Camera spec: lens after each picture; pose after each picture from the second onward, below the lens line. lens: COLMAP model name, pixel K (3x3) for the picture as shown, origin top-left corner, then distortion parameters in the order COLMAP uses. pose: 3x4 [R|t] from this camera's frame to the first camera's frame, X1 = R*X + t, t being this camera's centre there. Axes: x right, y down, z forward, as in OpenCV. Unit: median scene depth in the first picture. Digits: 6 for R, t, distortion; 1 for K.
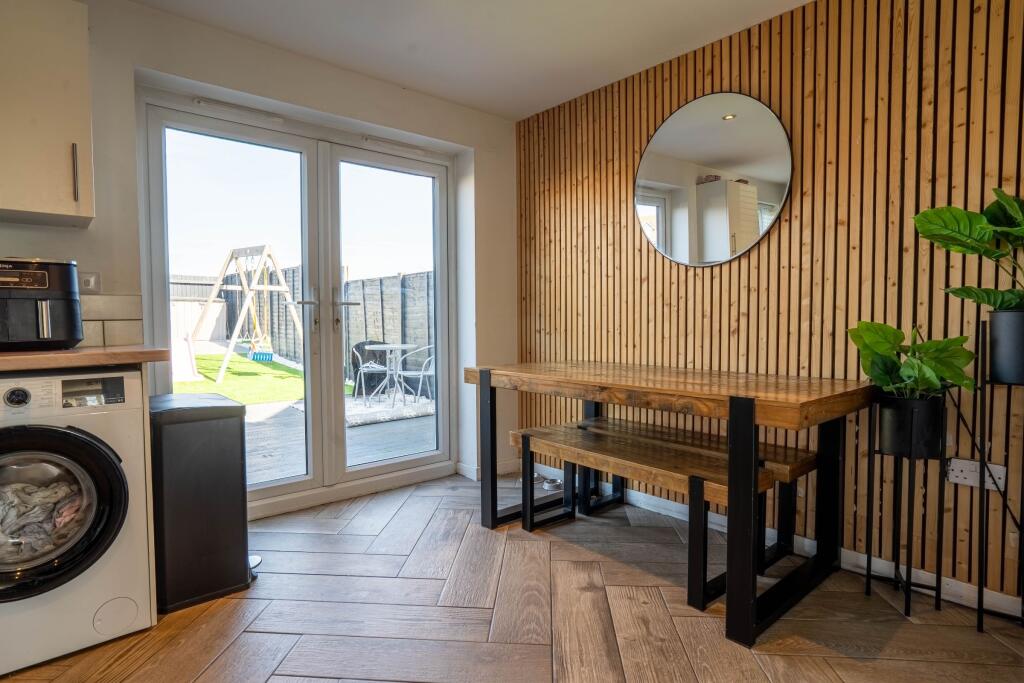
lens RADIAL K [[512.4, 0, 502.0], [0, 512.4, 337.9], [0, 0, 1]] dist [-0.026406, 0.001207]
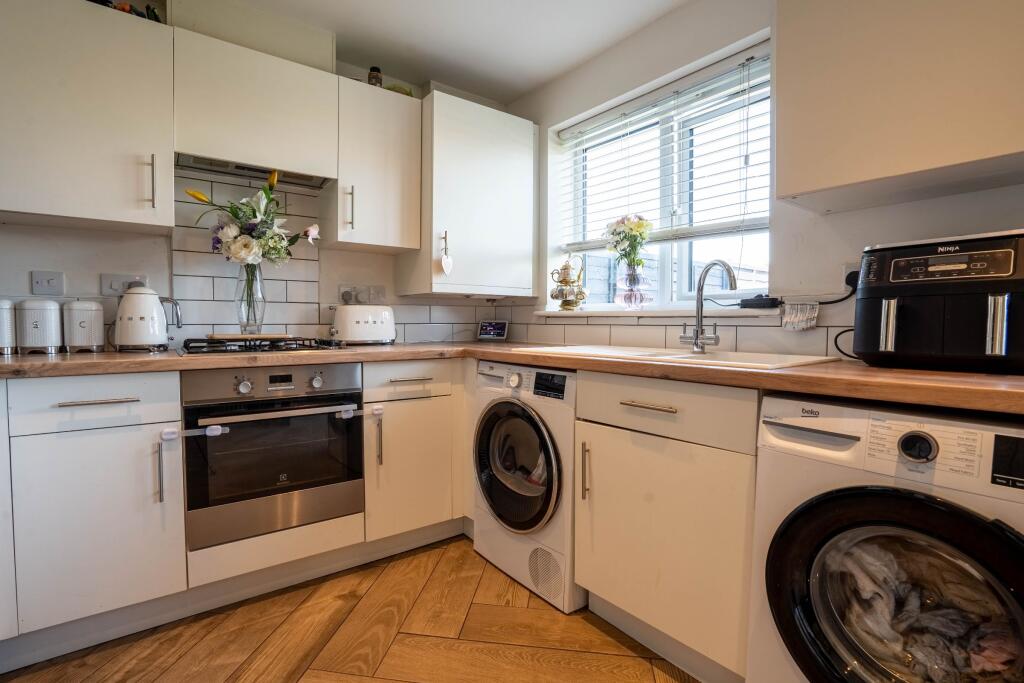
lens RADIAL K [[481.3, 0, 508.3], [0, 481.3, 344.1], [0, 0, 1]] dist [-0.042960, 0.012526]
pose [[-0.086025, 0.048441, -0.995115, -0.239000], [-0.039401, 0.997870, 0.051981, -0.016720], [0.995514, 0.043680, -0.083933, 0.377439]]
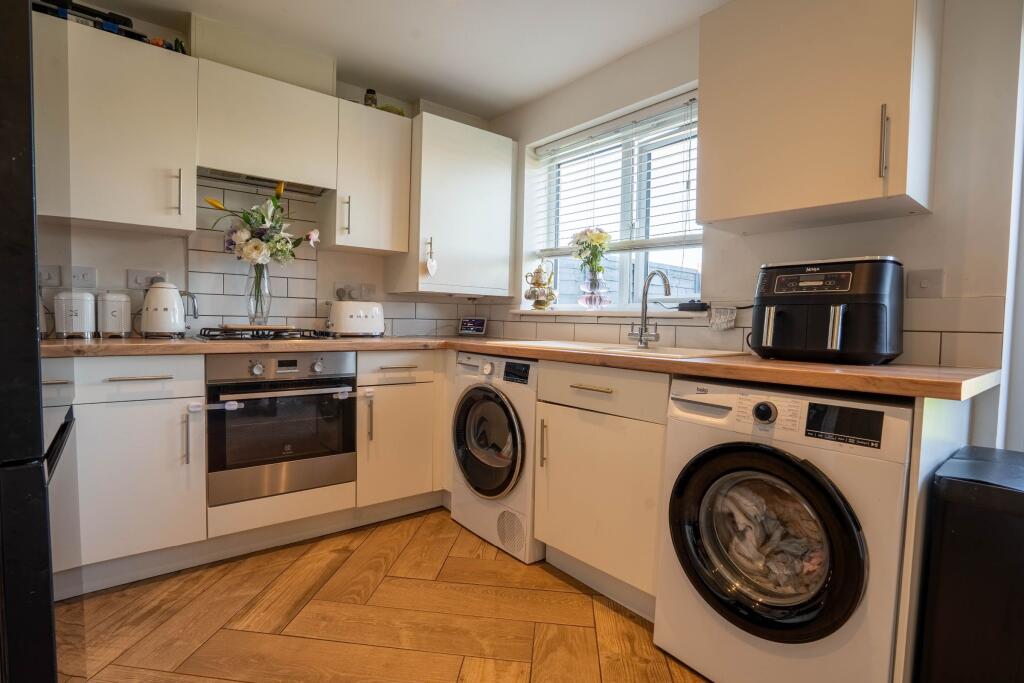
lens RADIAL K [[481.3, 0, 509.8], [0, 481.3, 345.4], [0, 0, 1]] dist [-0.042960, 0.012526]
pose [[-0.051932, 0.055099, -0.997129, -0.068118], [-0.059366, 0.996541, 0.058158, -0.017716], [0.996884, 0.062216, -0.048482, 0.416736]]
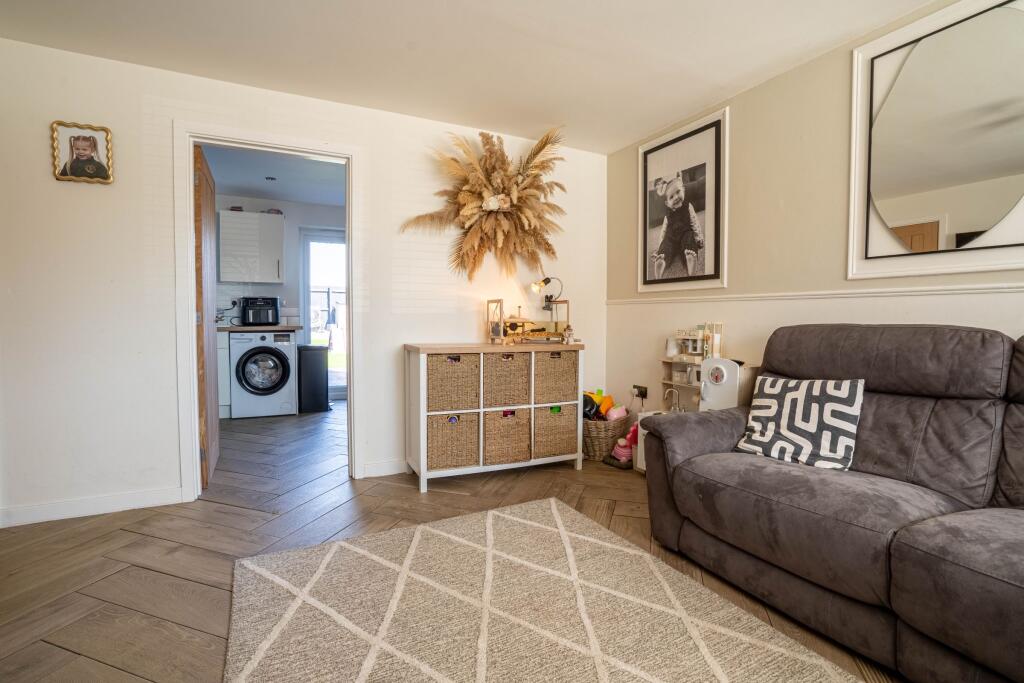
lens RADIAL K [[481.3, 0, 513.2], [0, 481.3, 341.0], [0, 0, 1]] dist [-0.042960, 0.012526]
pose [[0.965174, 0.022452, -0.260644, 1.164142], [-0.020755, 0.999742, 0.009263, 0.052738], [0.260784, -0.003531, 0.965391, -1.287061]]
